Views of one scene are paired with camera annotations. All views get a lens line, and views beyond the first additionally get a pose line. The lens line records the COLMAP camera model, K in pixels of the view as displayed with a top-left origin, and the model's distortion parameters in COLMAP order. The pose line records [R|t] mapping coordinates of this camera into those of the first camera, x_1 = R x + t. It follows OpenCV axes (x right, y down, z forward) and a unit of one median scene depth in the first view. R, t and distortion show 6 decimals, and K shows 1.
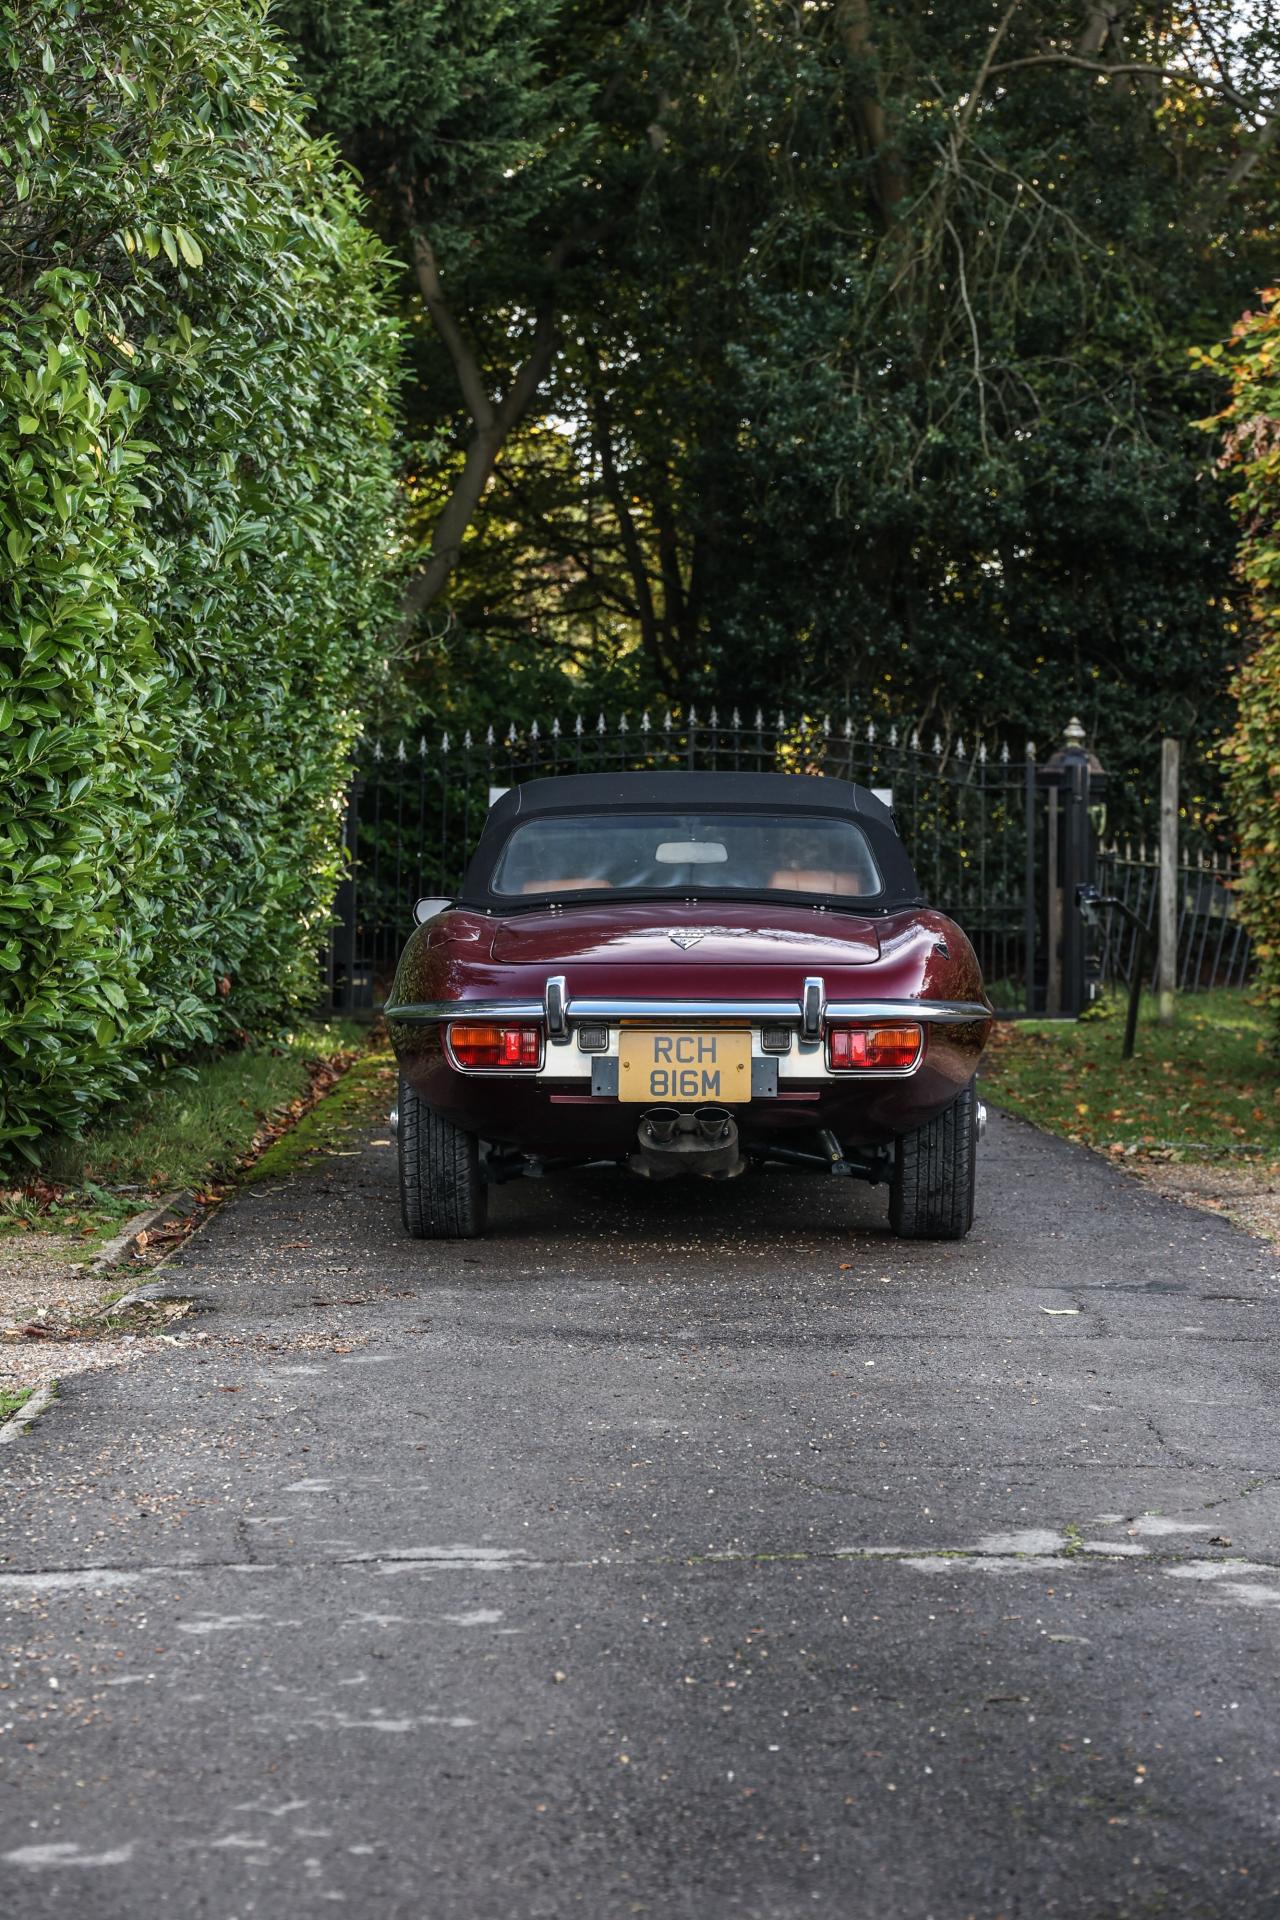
lens RADIAL K [[5865.8, 0, 641.2], [0, 5865.8, 954.2], [0, 0, 1]] dist [0.839882, 0.796701]
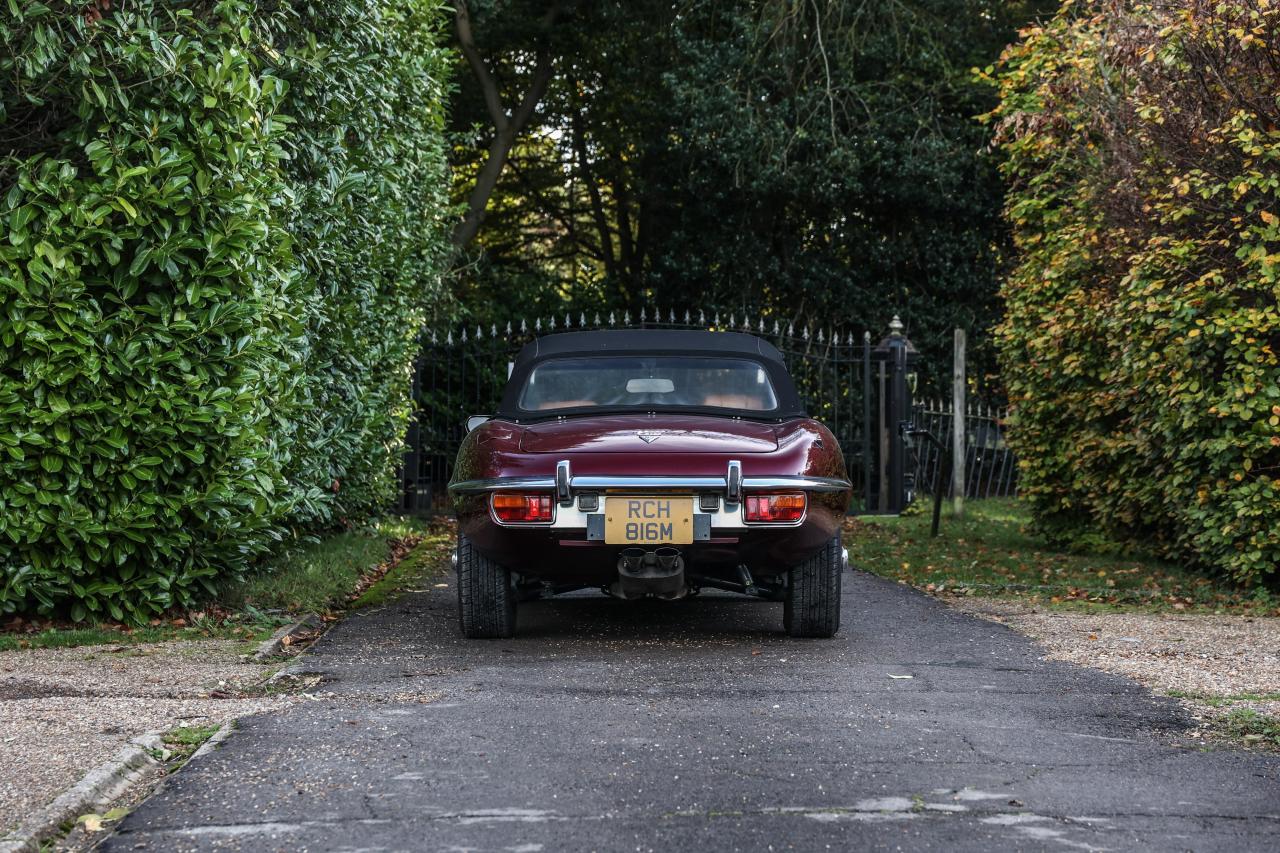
lens RADIAL K [[3910.5, 0, 639.9], [0, 3910.5, 423.8], [0, 0, 1]] dist [0.839882, 0.796701]
pose [[0.999928, -0.002727, 0.011712, -0.005508], [0.002991, 0.999740, -0.022617, 0.014280], [-0.011648, 0.022651, 0.999676, -0.003784]]
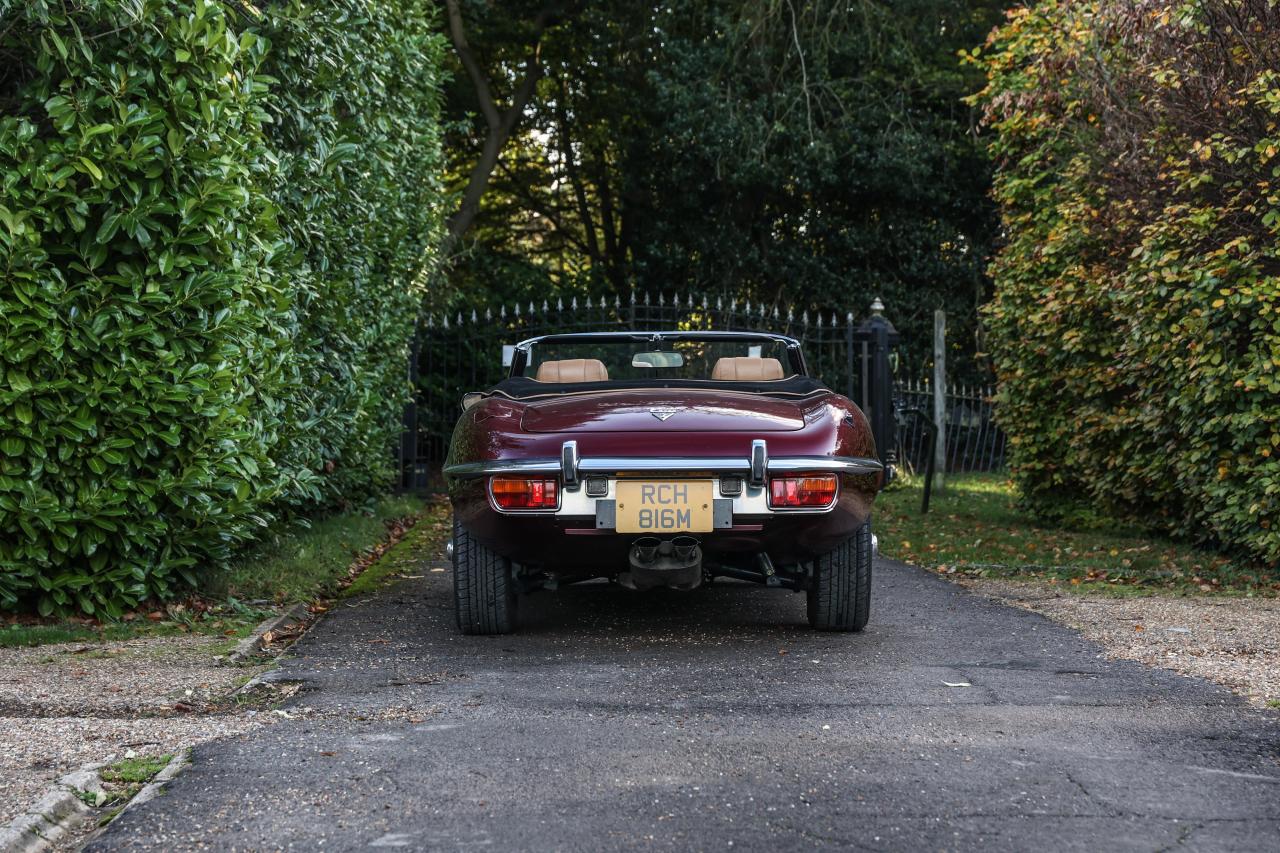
lens RADIAL K [[3202.5, 0, 638.0], [0, 3202.5, 427.3], [0, 0, 1]] dist [0.494658, 1.571115]
pose [[0.999722, -0.008835, 0.021847, -0.012313], [0.009202, 0.999817, -0.016769, 0.011081], [-0.021694, 0.016966, 0.999621, 0.213607]]
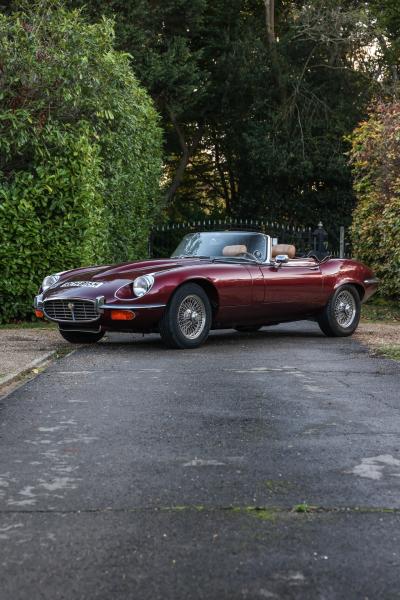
lens RADIAL K [[1616.8, 0, 198.6], [0, 1616.8, 315.6], [0, 0, 1]] dist [0.690217, -0.272174]
pose [[0.999491, 0.007759, -0.030929, 0.031085], [-0.007369, 0.999892, 0.012702, 0.019247], [0.031025, -0.012468, 0.999441, -0.254420]]
